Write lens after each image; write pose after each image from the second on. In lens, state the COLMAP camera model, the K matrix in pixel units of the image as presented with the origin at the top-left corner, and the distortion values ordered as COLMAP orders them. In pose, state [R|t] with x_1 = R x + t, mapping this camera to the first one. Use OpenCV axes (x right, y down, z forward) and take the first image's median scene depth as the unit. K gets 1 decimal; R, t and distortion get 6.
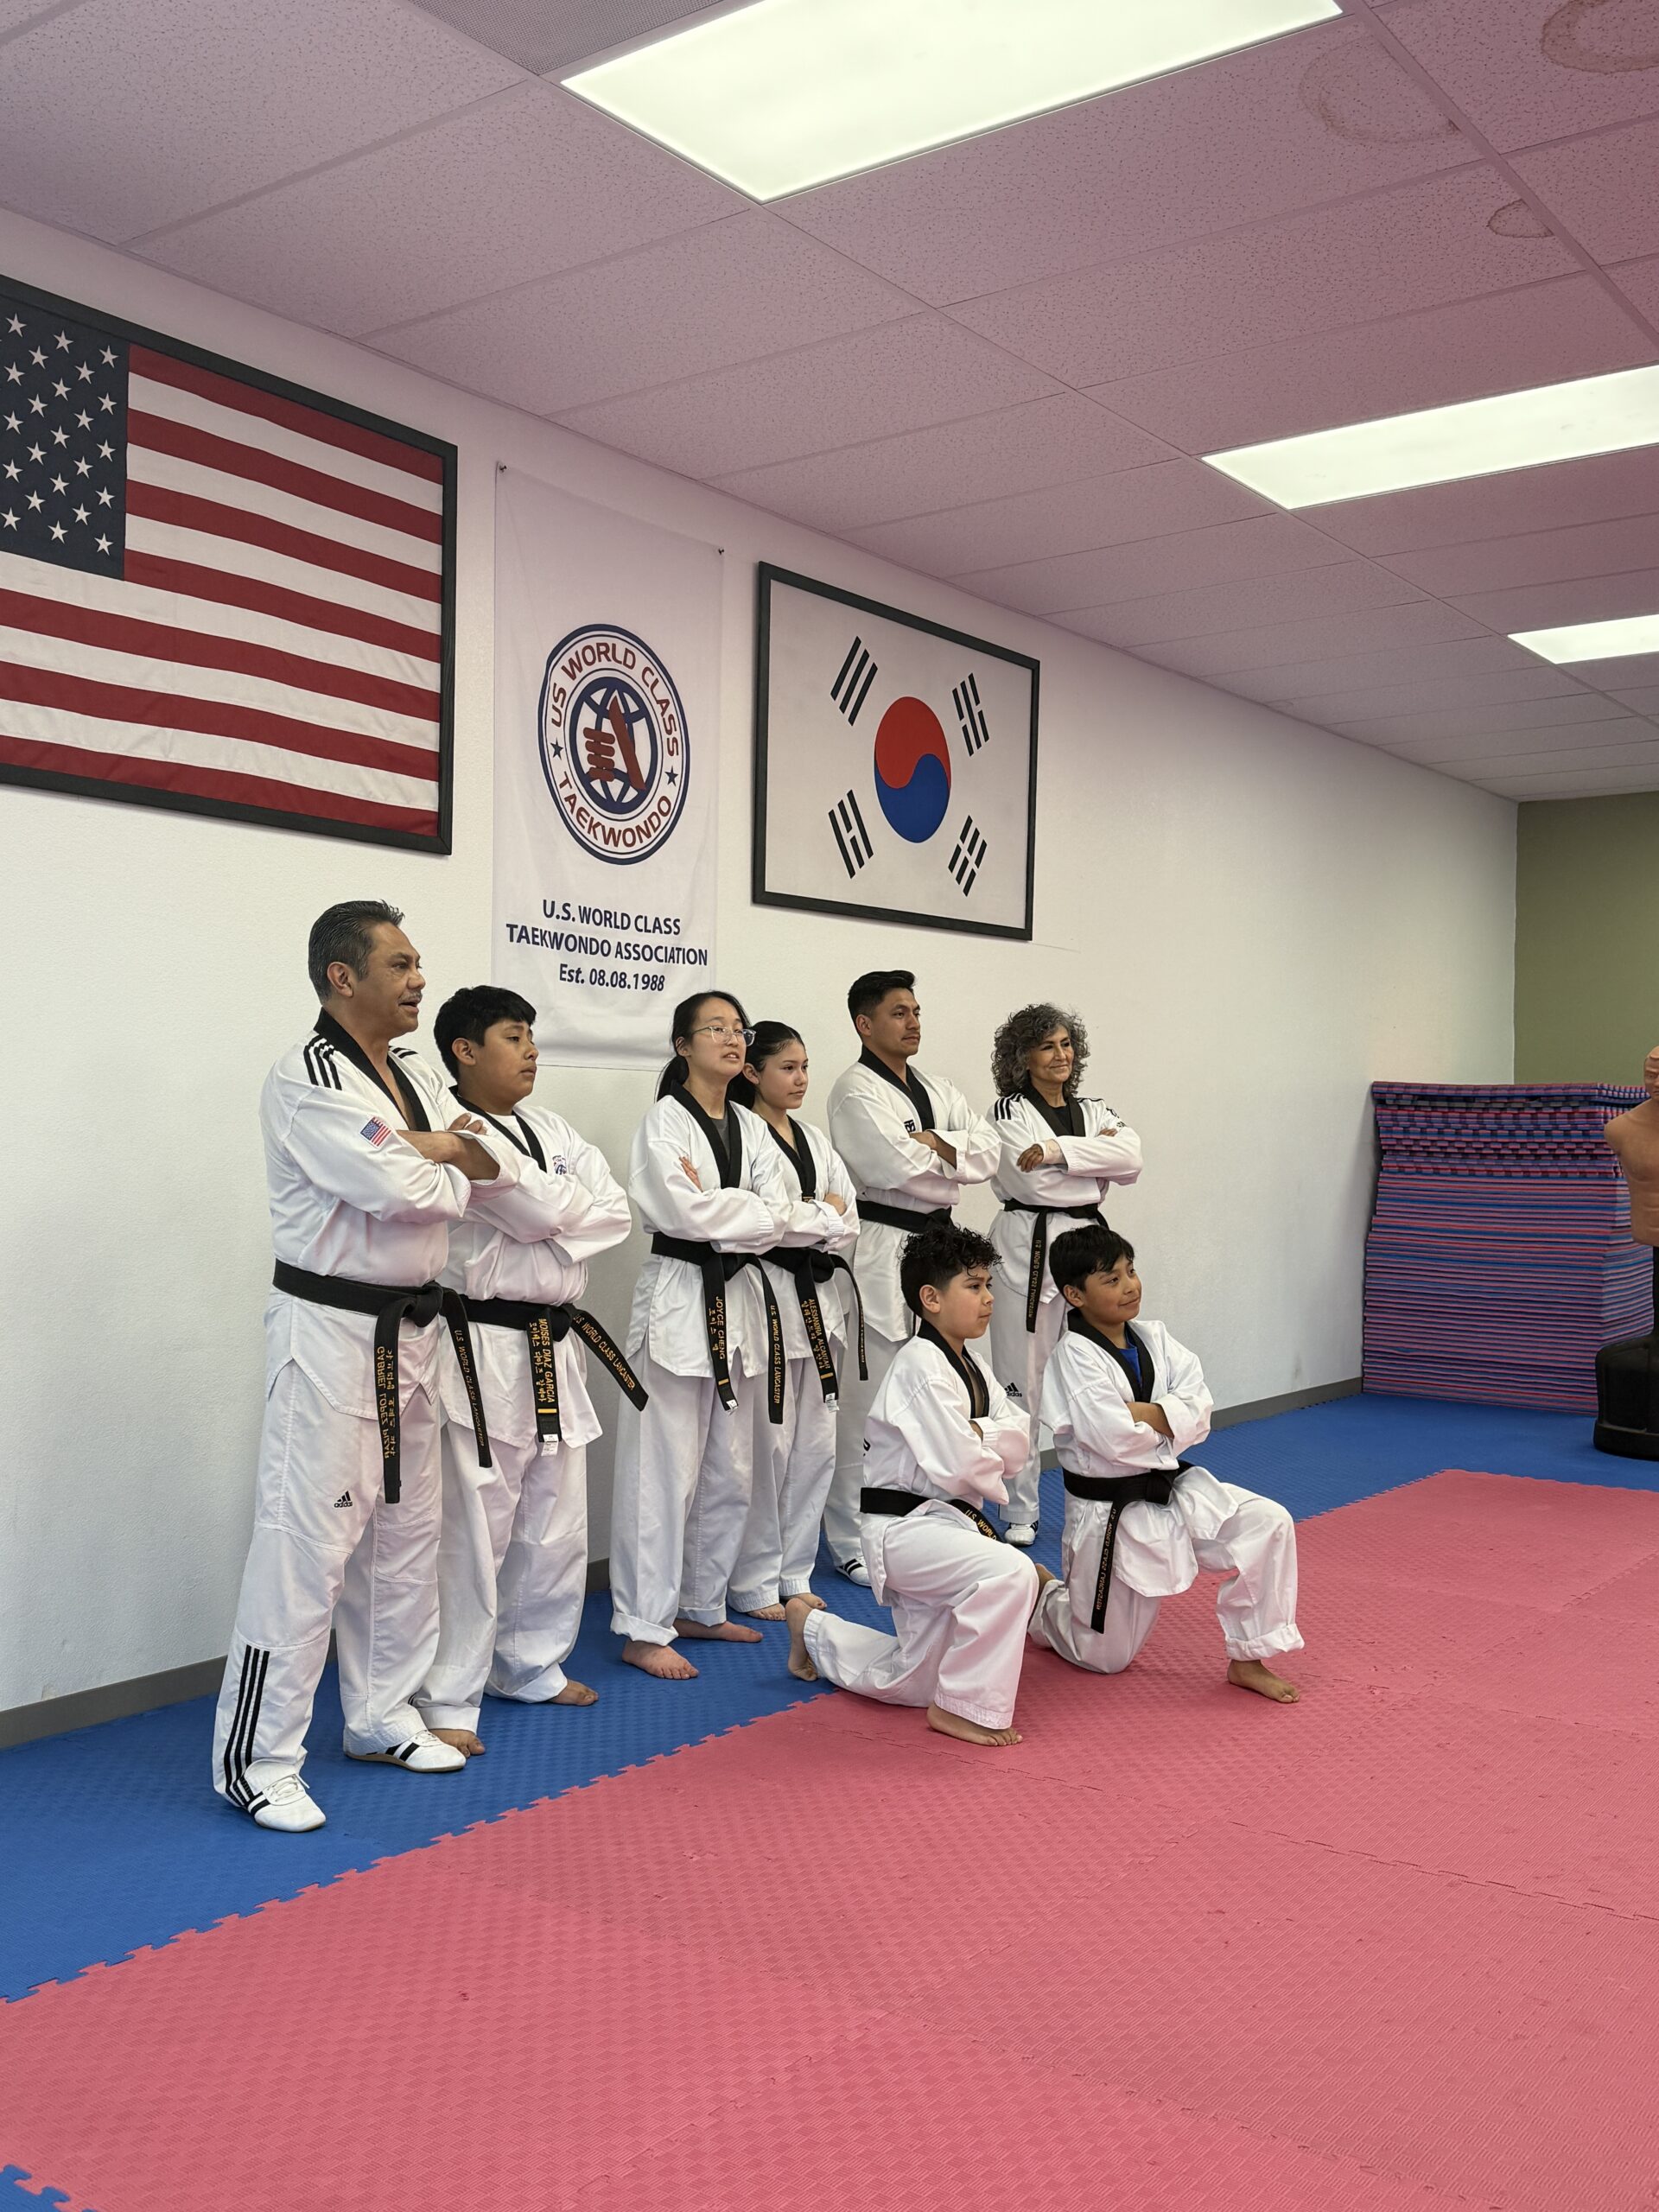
lens RADIAL K [[2085.3, 0, 837.3], [0, 2085.3, 1125.1], [0, 0, 1]] dist [0.045276, 0.000000]
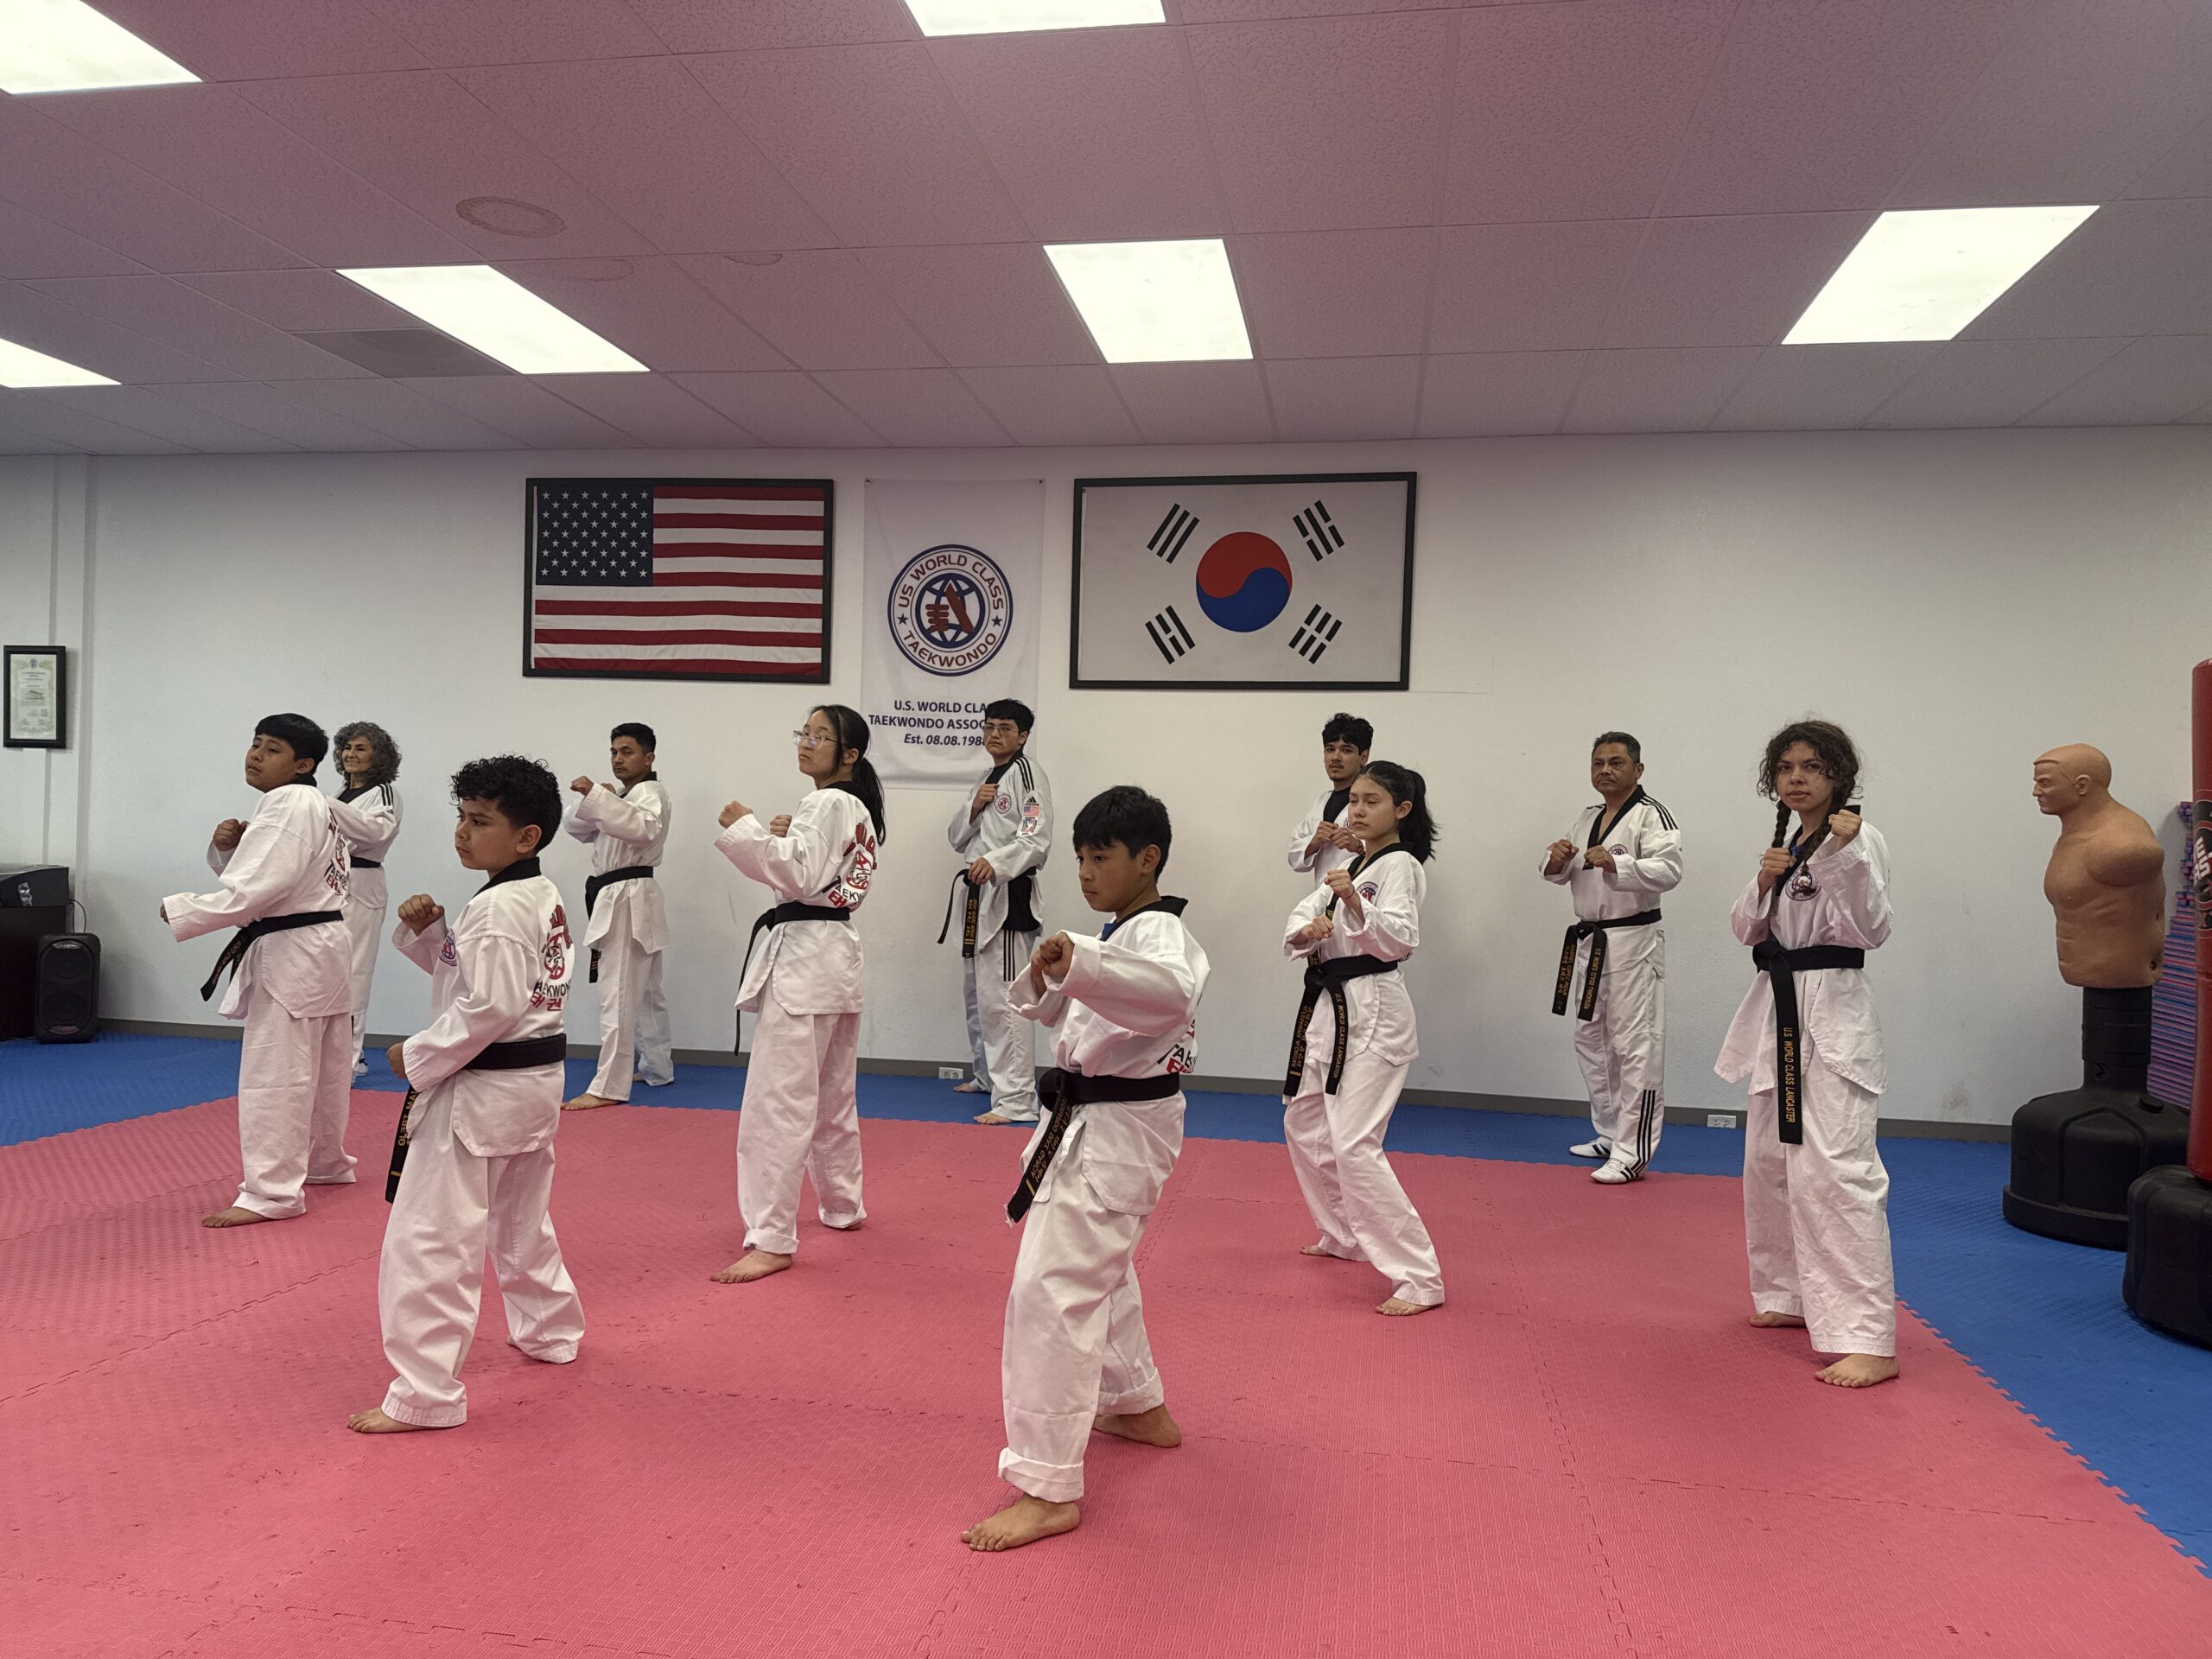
lens RADIAL K [[1564.4, 0, 1133.6], [0, 1564.4, 865.6], [0, 0, 1]] dist [0.073491, -0.098149]
pose [[0.446777, 0.020891, -0.894402, 1.203207], [-0.024245, 0.999643, 0.011238, 0.019377], [0.894317, 0.016664, 0.447124, 0.553275]]
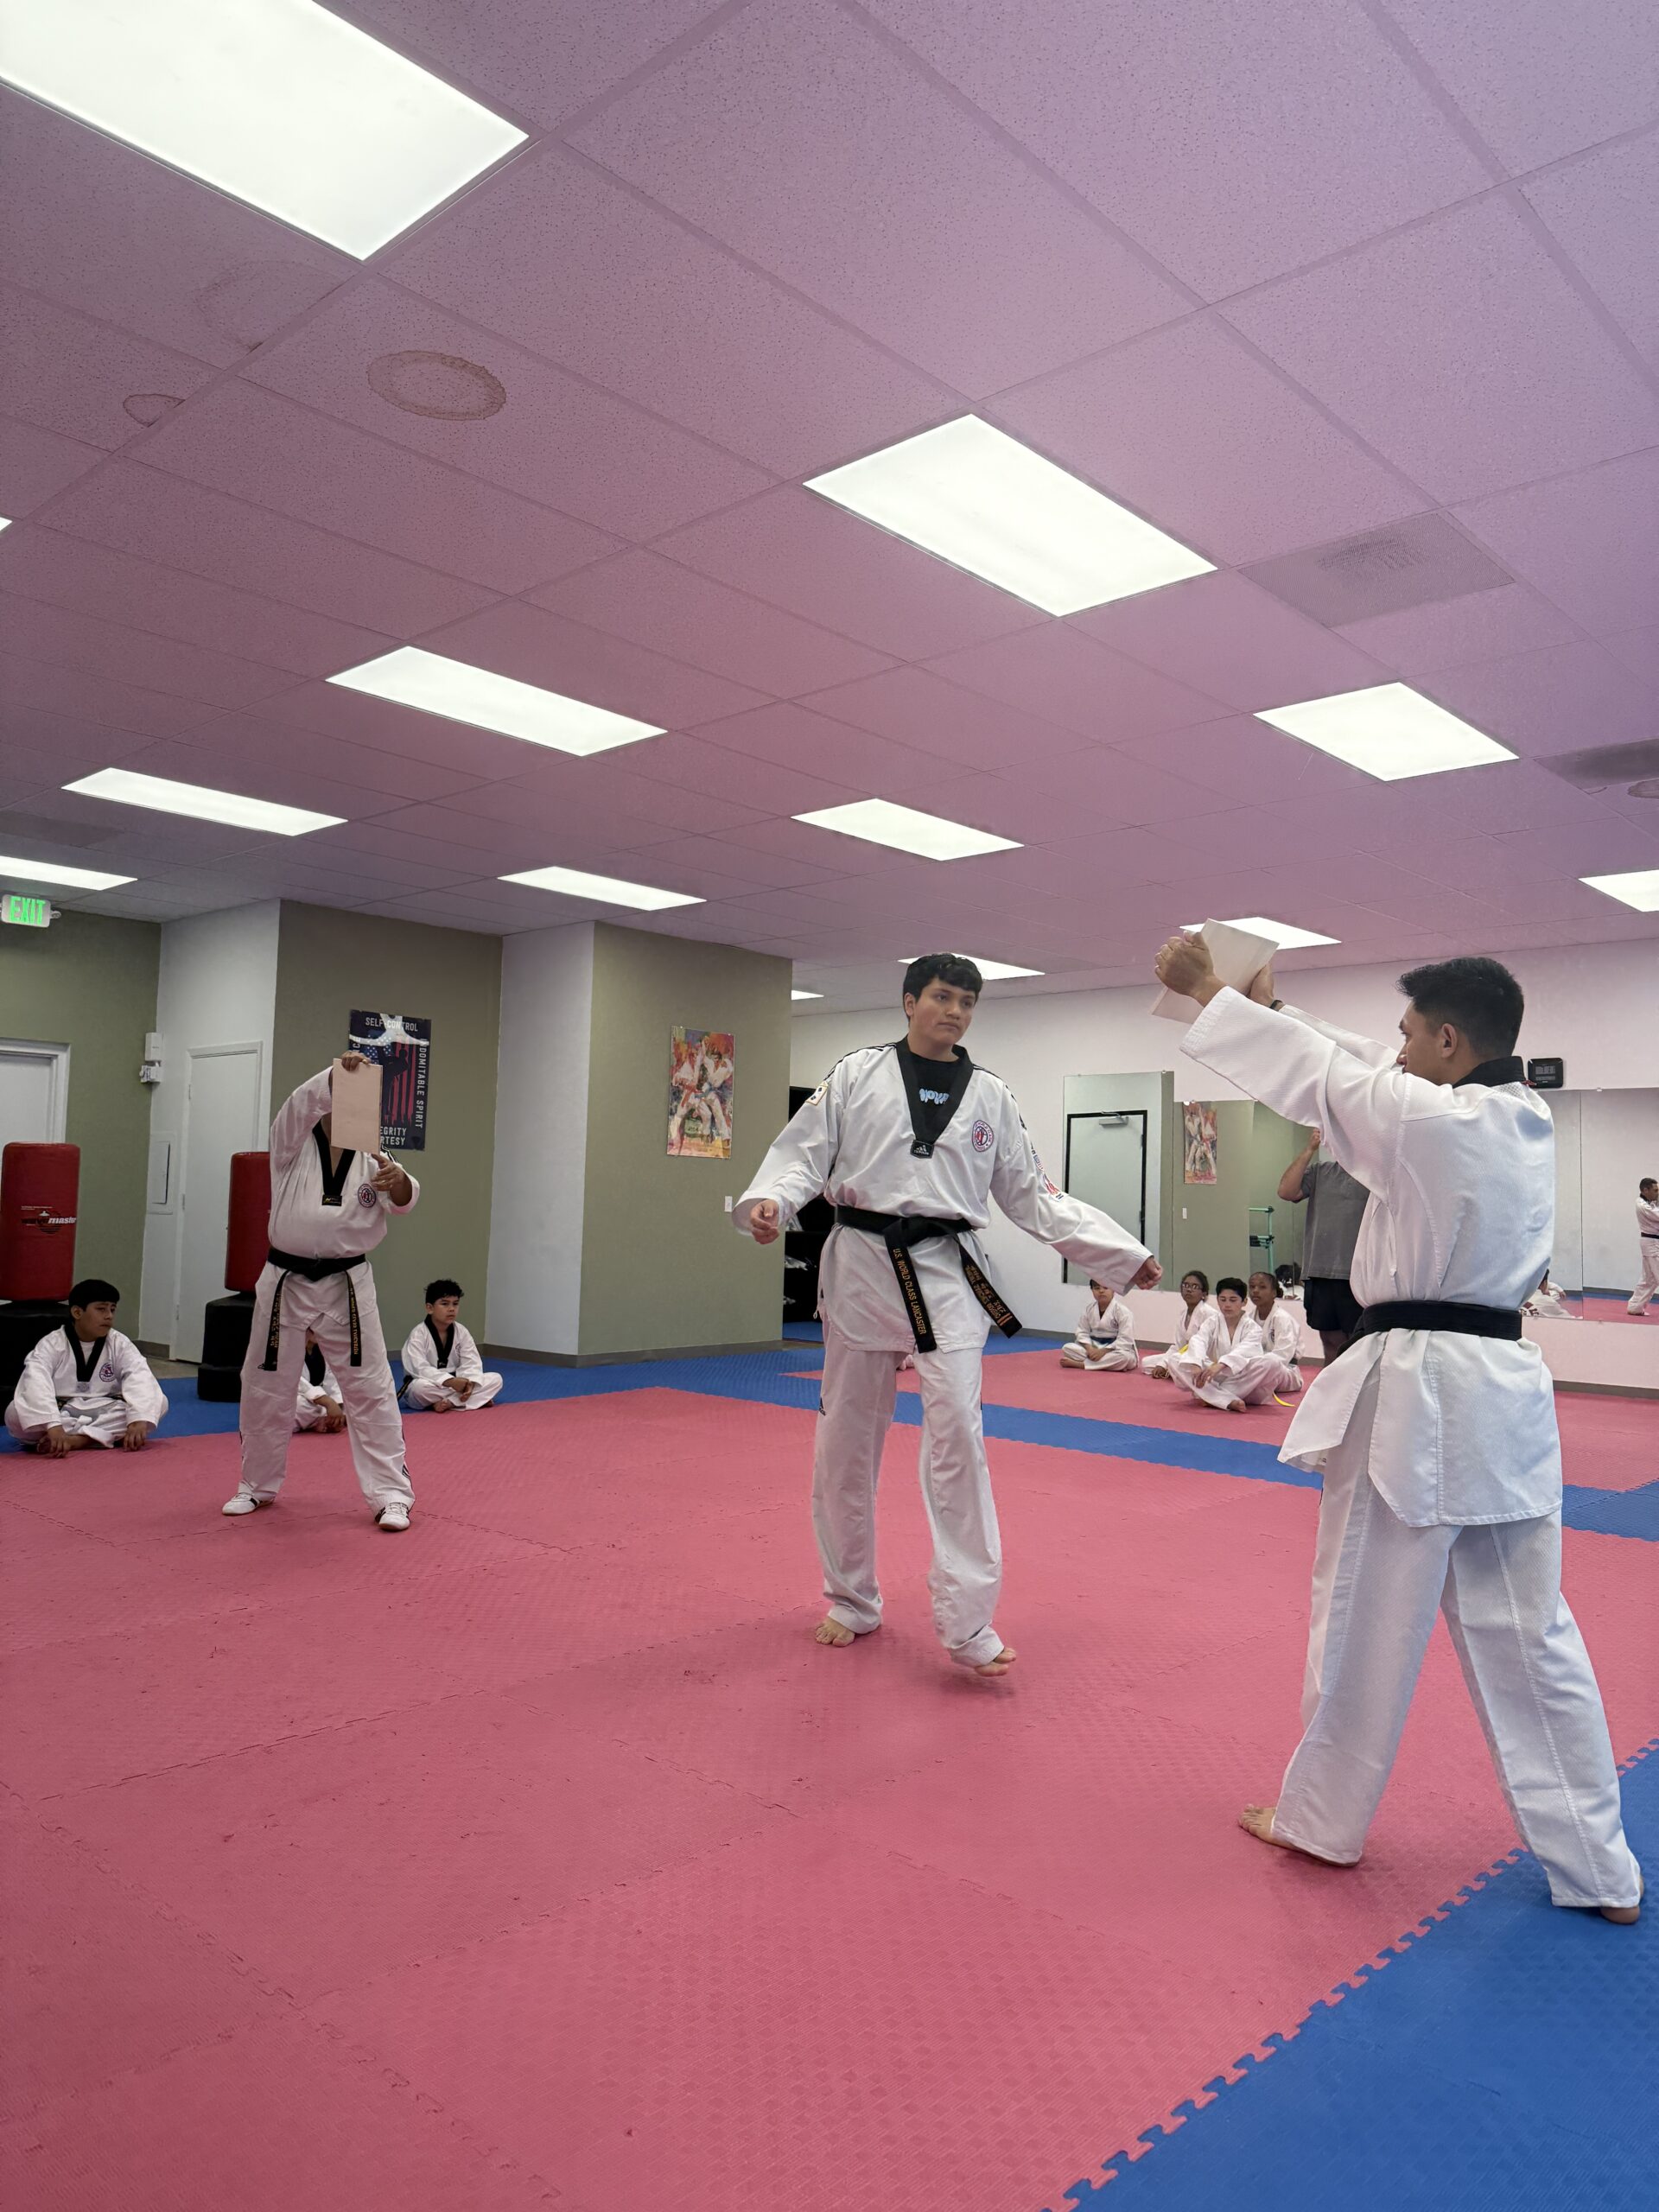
lens RADIAL K [[1564.4, 0, 808.1], [0, 1564.4, 1126.9], [0, 0, 1]] dist [0.073491, -0.098149]
pose [[0.124436, 0.044118, 0.991246, -0.403192], [-0.028966, 0.998747, -0.040815, 0.013389], [-0.991805, -0.023634, 0.125558, 0.377997]]
